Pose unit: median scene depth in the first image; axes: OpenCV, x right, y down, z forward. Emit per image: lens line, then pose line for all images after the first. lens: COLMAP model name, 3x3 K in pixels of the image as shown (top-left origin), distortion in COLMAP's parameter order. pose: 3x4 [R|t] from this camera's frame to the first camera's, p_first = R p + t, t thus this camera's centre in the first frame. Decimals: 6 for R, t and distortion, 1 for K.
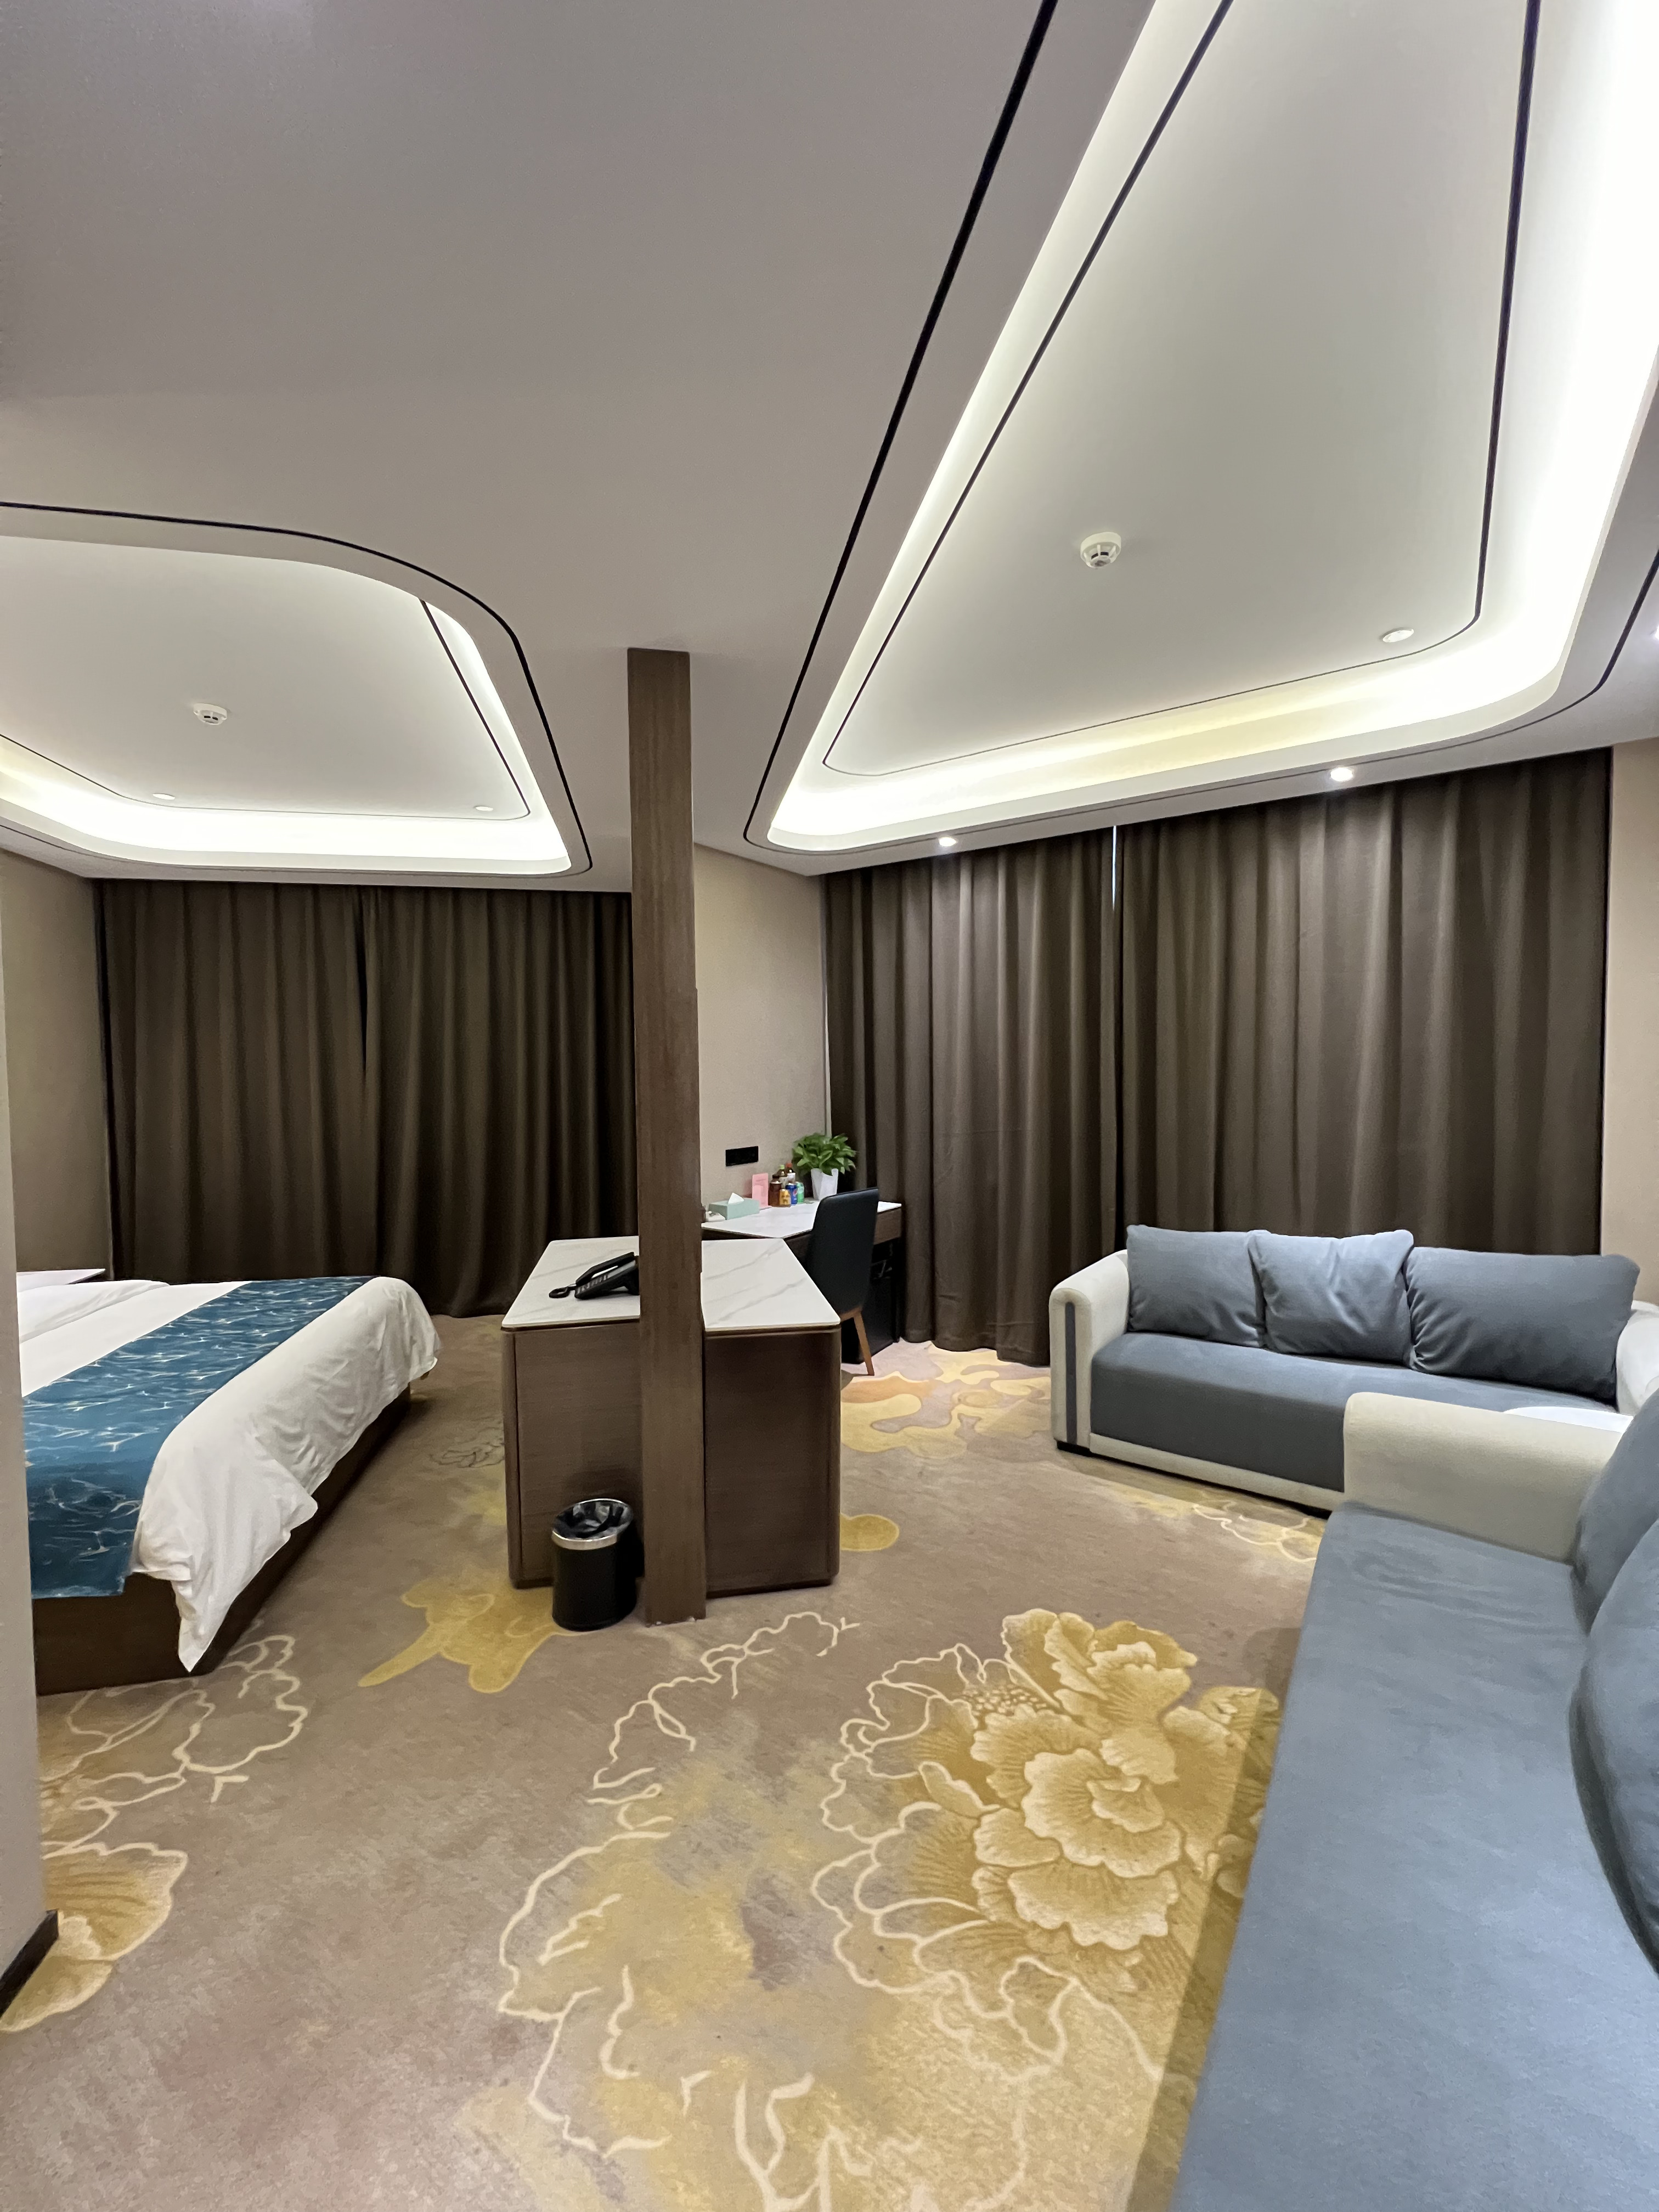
lens RADIAL K [[882.0, 0, 835.6], [0, 882.0, 1103.9], [0, 0, 1]] dist [0.000801, 0.000194]
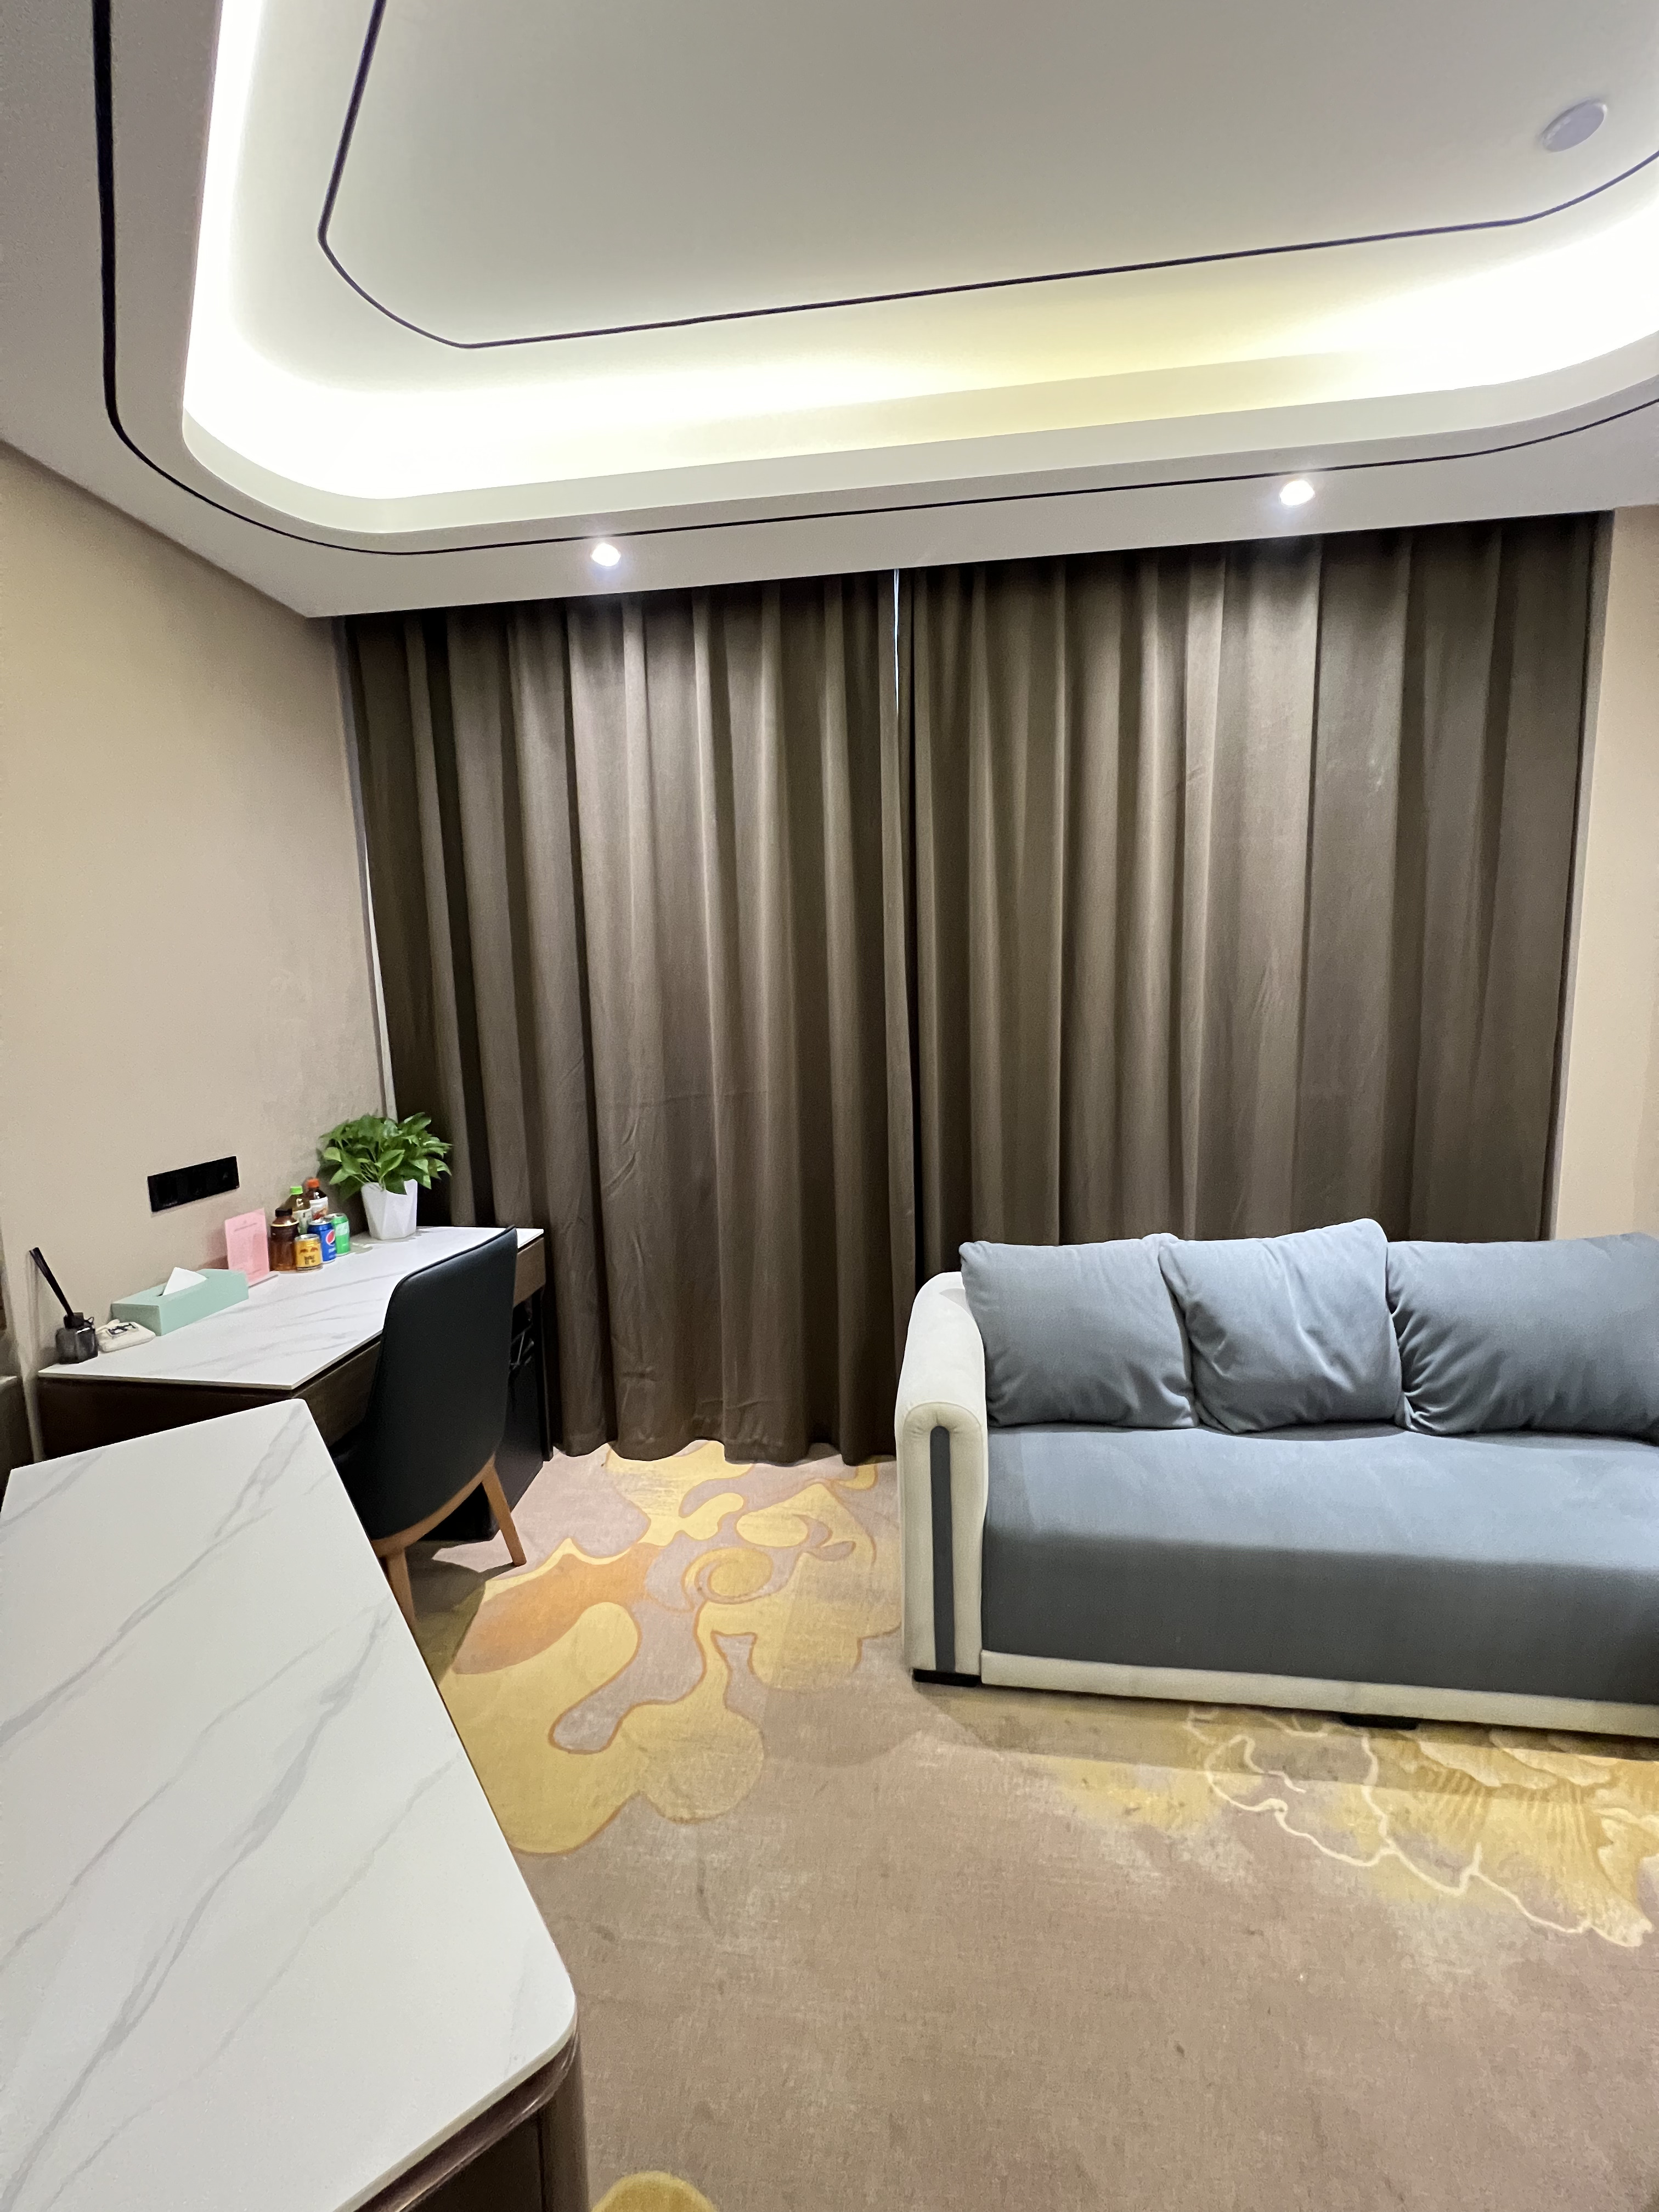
lens RADIAL K [[882.0, 0, 835.6], [0, 882.0, 1103.9], [0, 0, 1]] dist [0.000801, 0.000194]
pose [[0.888135, -0.070846, 0.454090, -0.015869], [0.035048, 0.995610, 0.086784, -0.015761], [-0.458245, -0.061161, 0.886719, 0.539670]]
